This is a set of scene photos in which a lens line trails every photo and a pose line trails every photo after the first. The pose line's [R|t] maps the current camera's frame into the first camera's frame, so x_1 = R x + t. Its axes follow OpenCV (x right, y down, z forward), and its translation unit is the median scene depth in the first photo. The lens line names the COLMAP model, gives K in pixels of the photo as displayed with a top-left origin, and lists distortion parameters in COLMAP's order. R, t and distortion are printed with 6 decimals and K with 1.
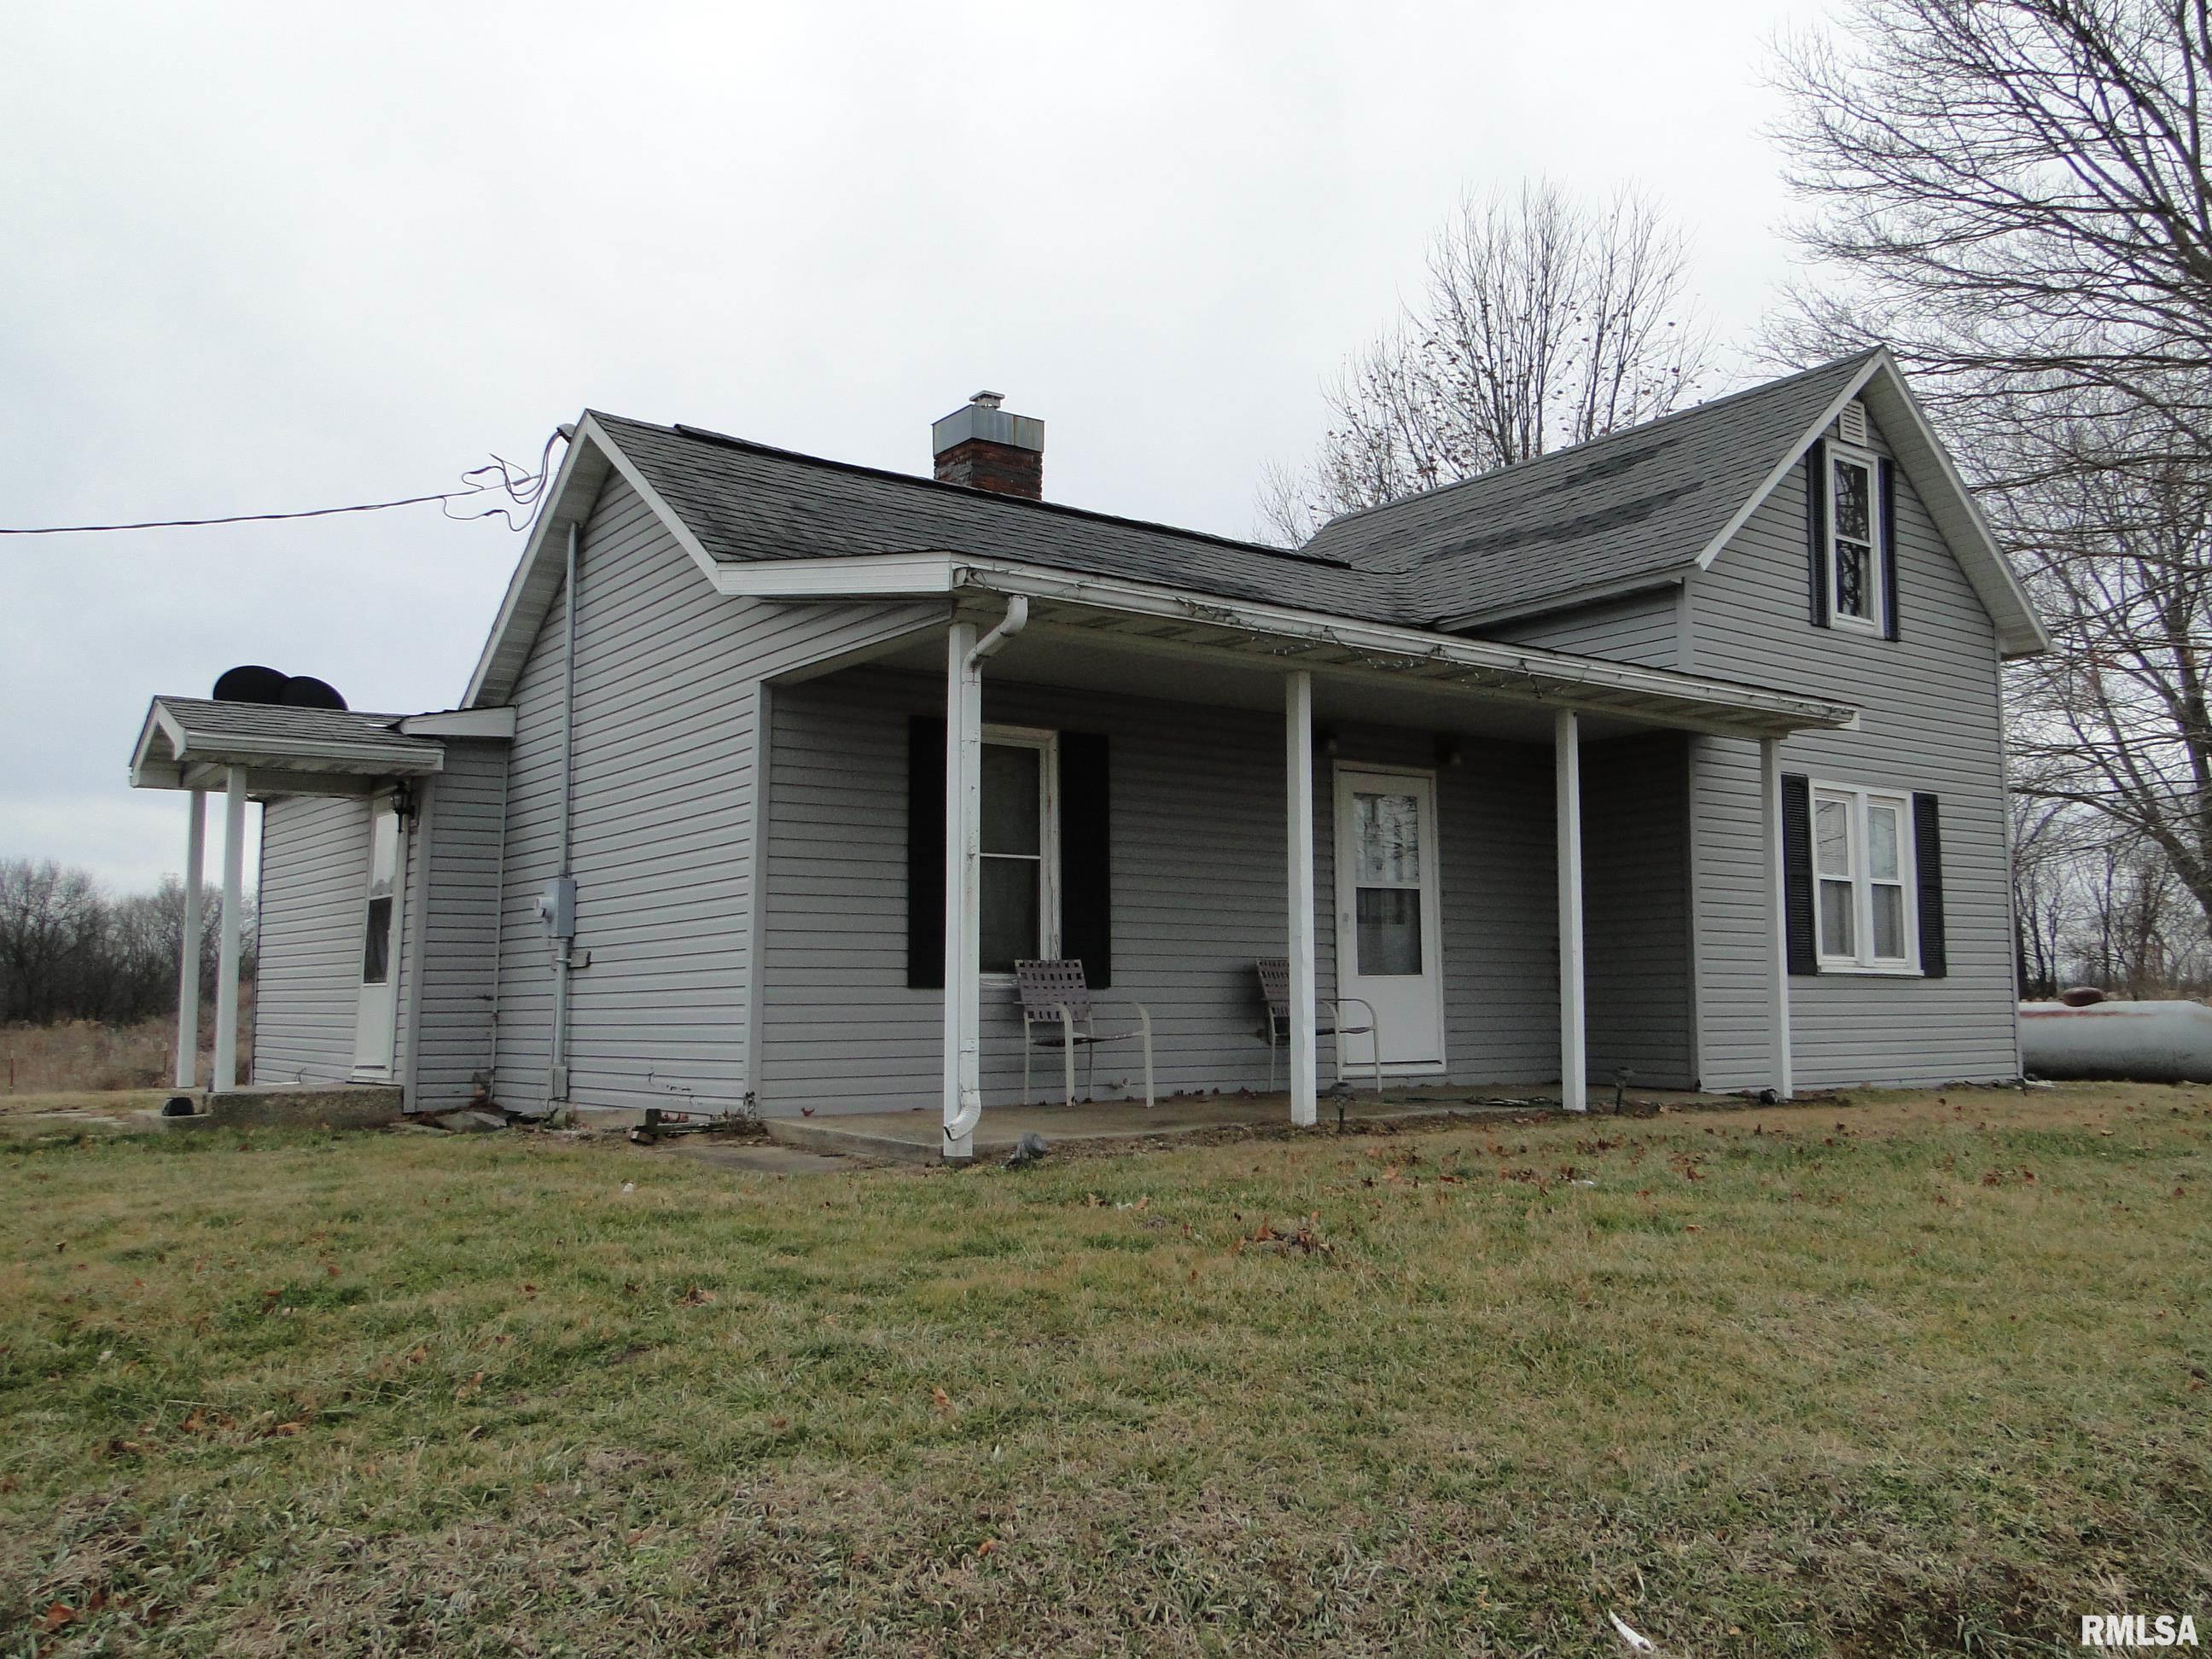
lens RADIAL K [[1809.2, 0, 1110.7], [0, 1809.2, 824.1], [0, 0, 1]] dist [0.009444, -0.012704]
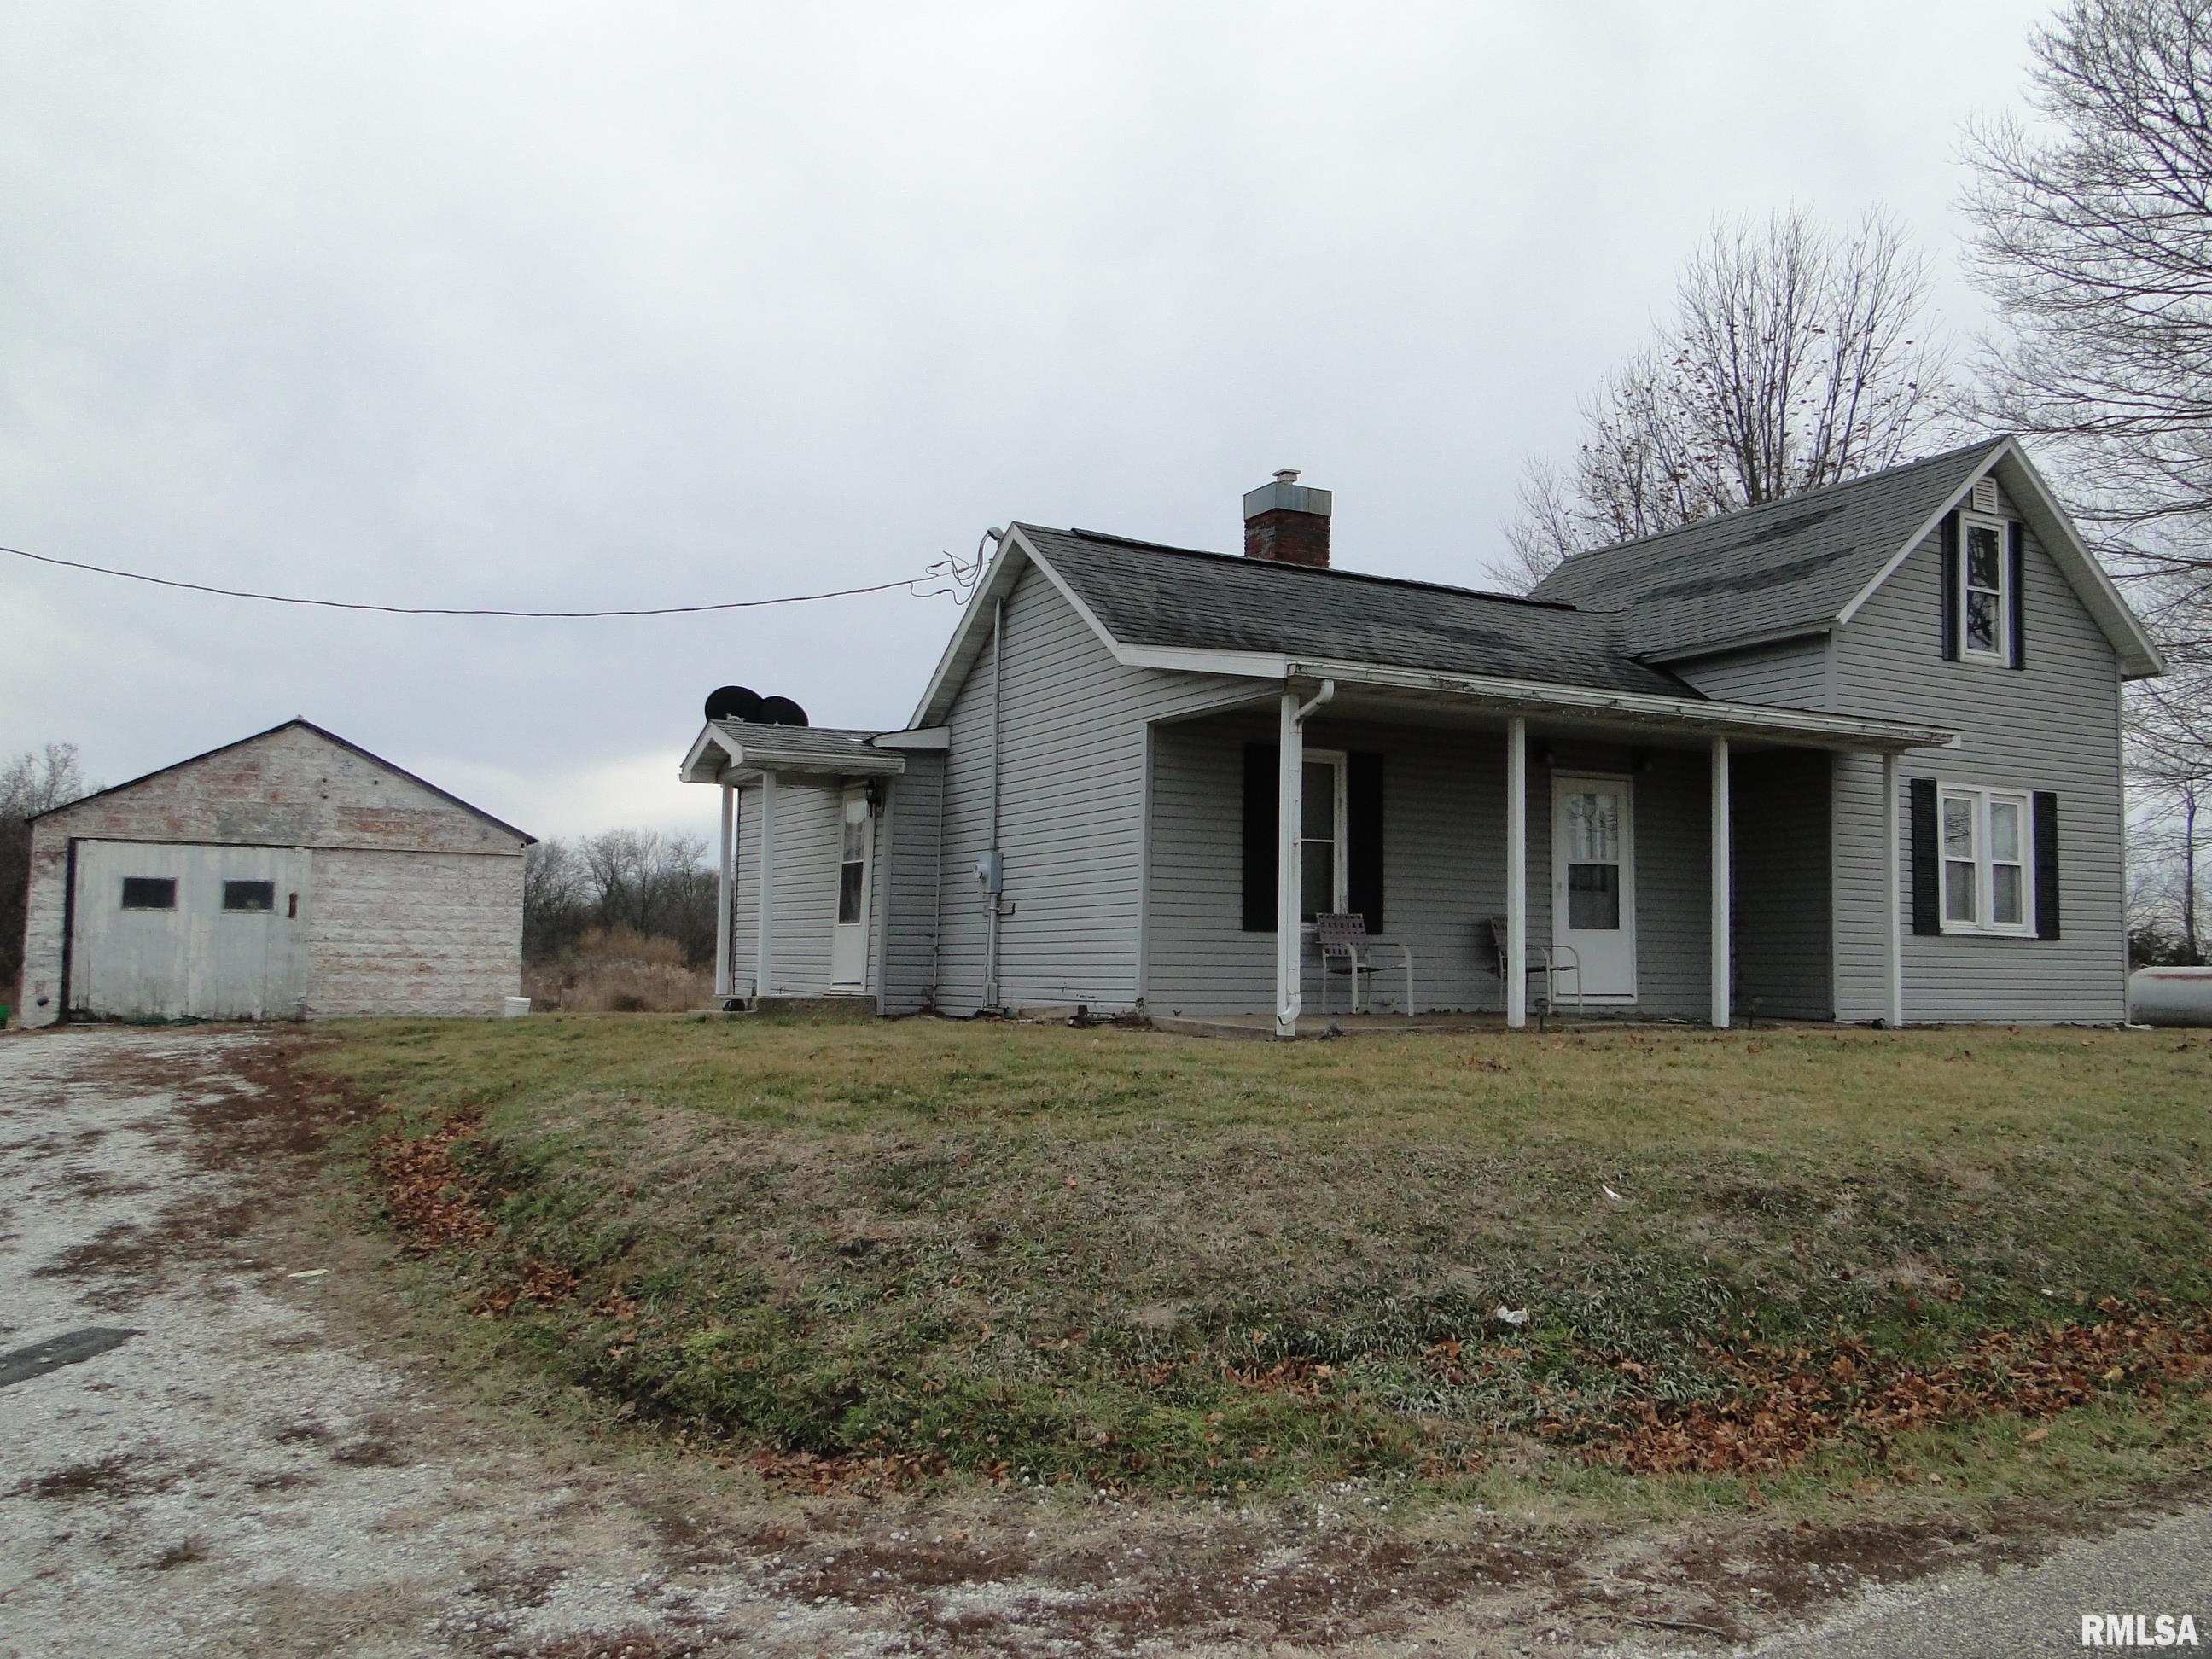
lens RADIAL K [[1809.2, 0, 1124.8], [0, 1809.2, 830.3], [0, 0, 1]] dist [0.009444, -0.012704]
pose [[0.990460, 0.008464, -0.137540, -0.005479], [-0.005048, 0.999670, 0.025169, -0.021860], [0.137708, -0.024235, 0.990176, -0.372939]]
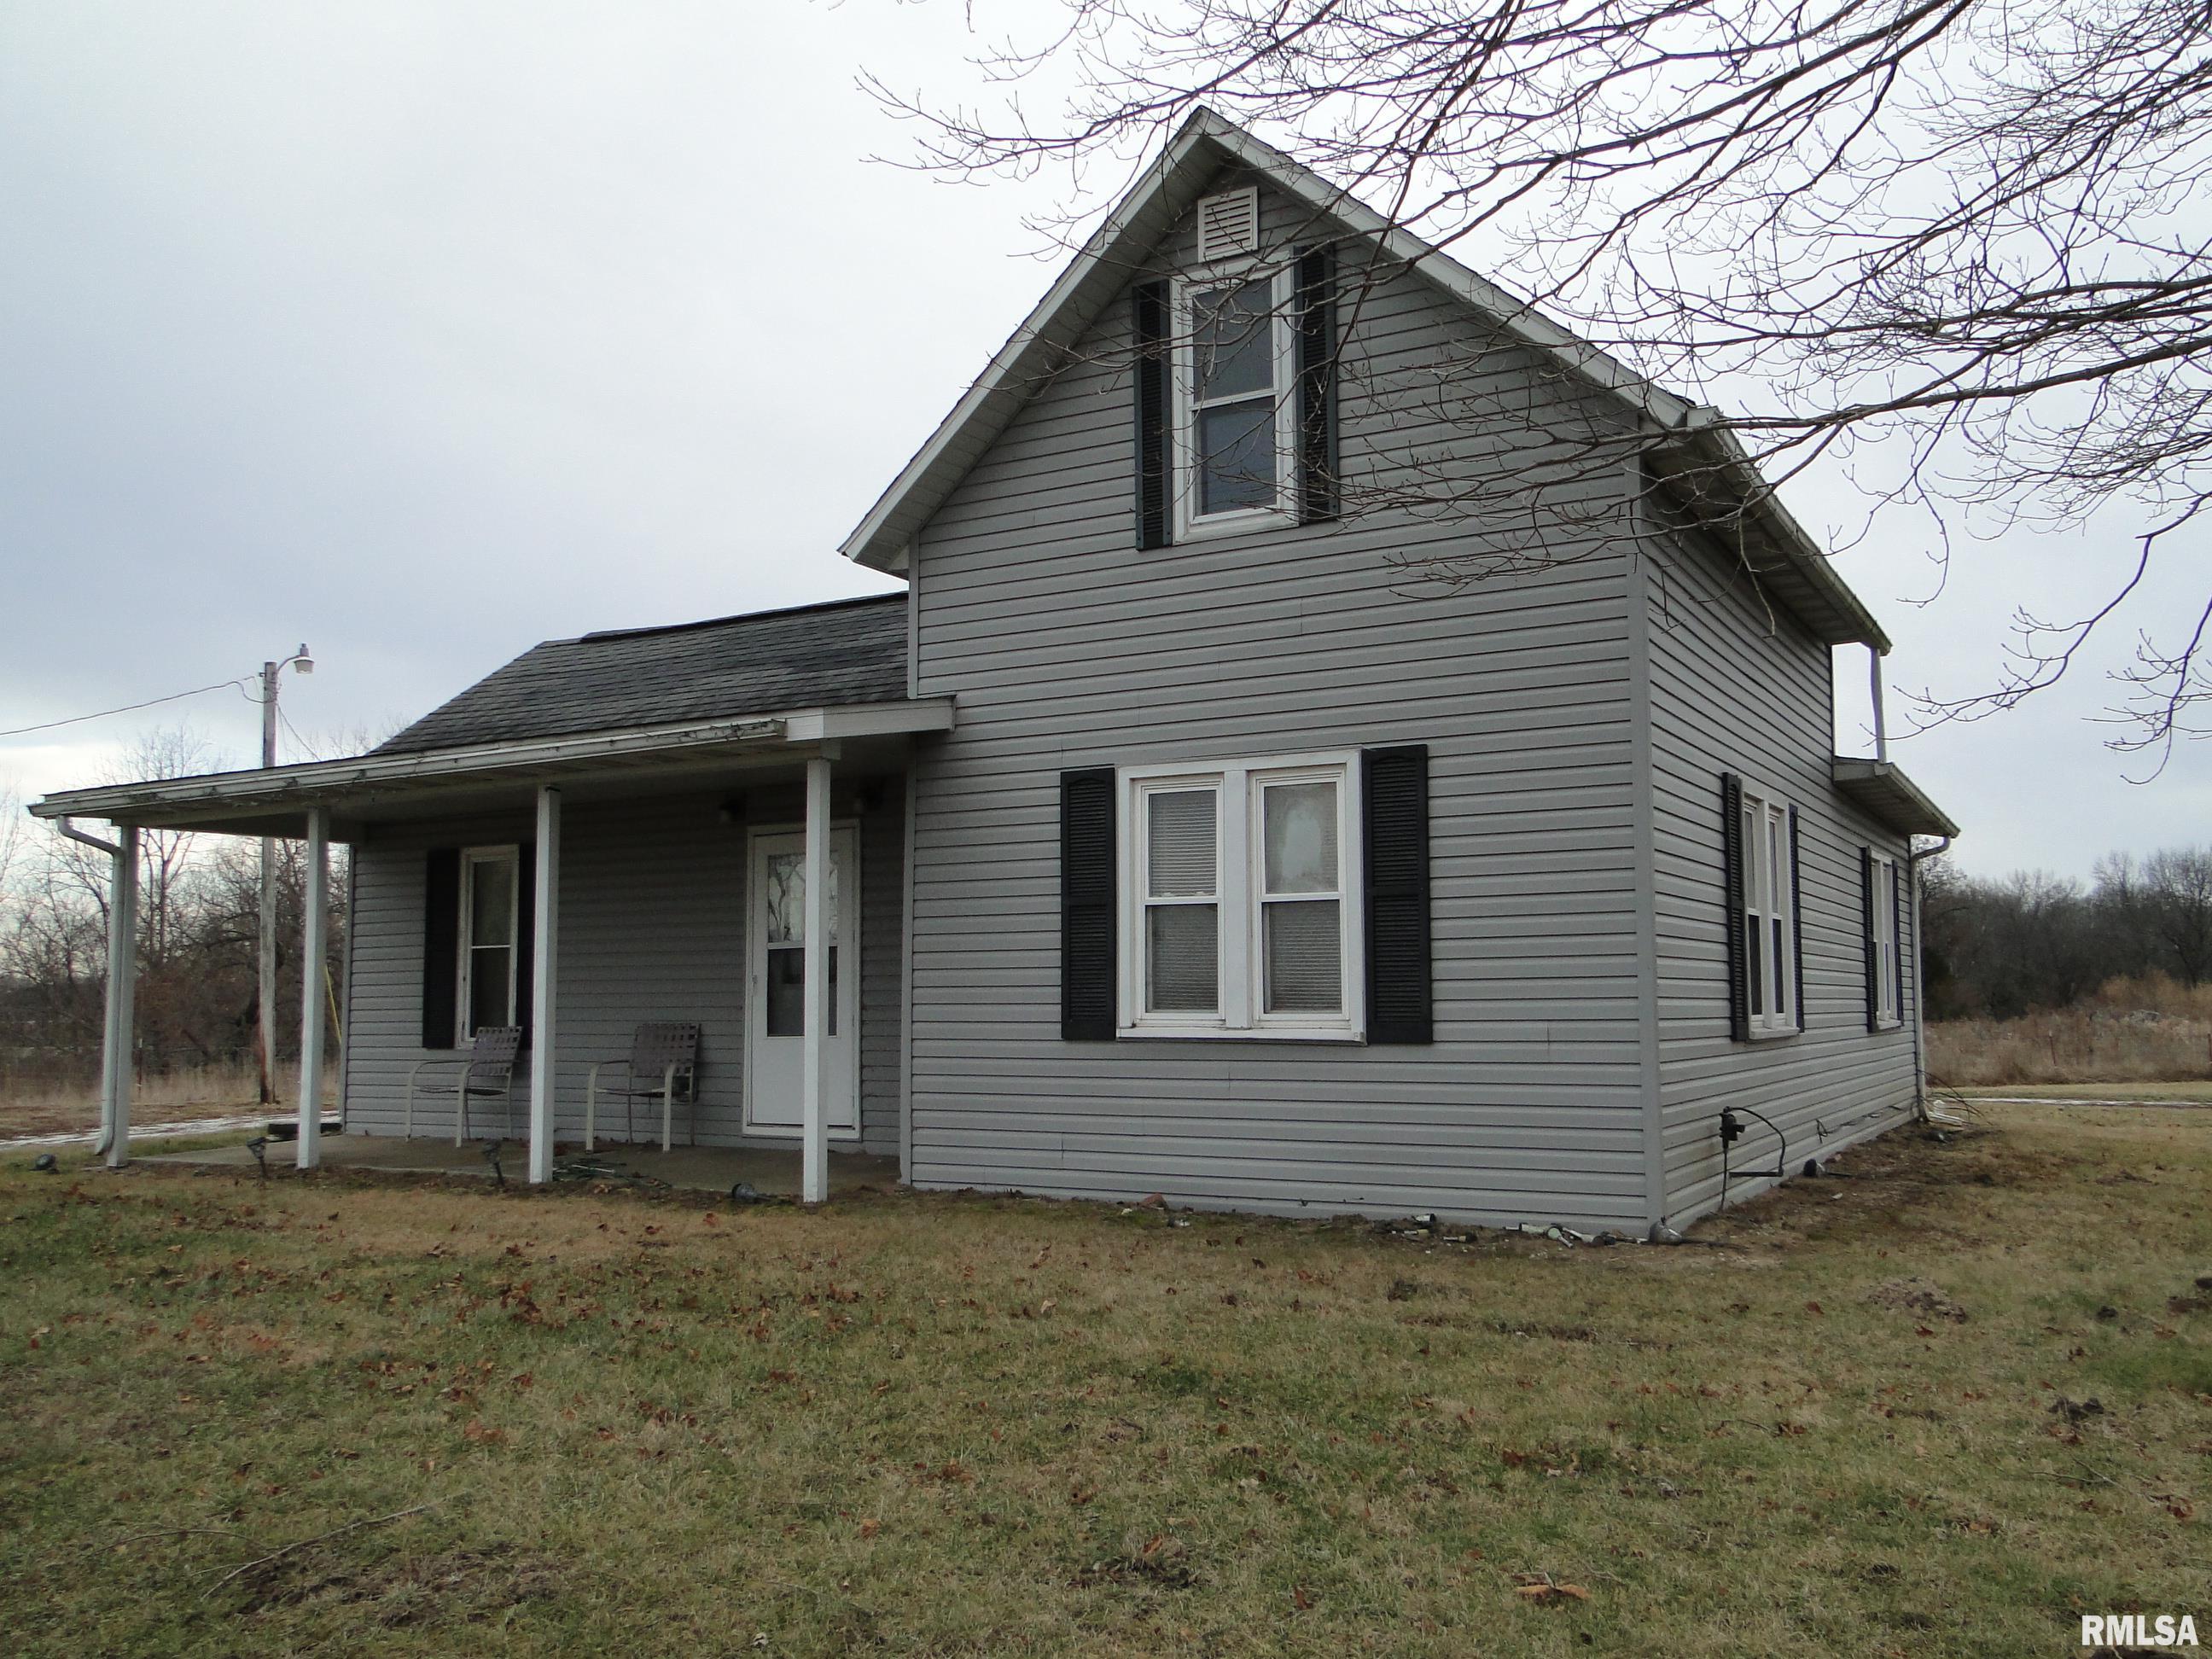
lens RADIAL K [[1809.2, 0, 1108.5], [0, 1809.2, 846.1], [0, 0, 1]] dist [0.009444, -0.012704]
pose [[0.396066, -0.087072, -0.914084, 1.138598], [0.085755, 0.994650, -0.057589, 0.051792], [0.914209, -0.055578, 0.401414, 0.769765]]
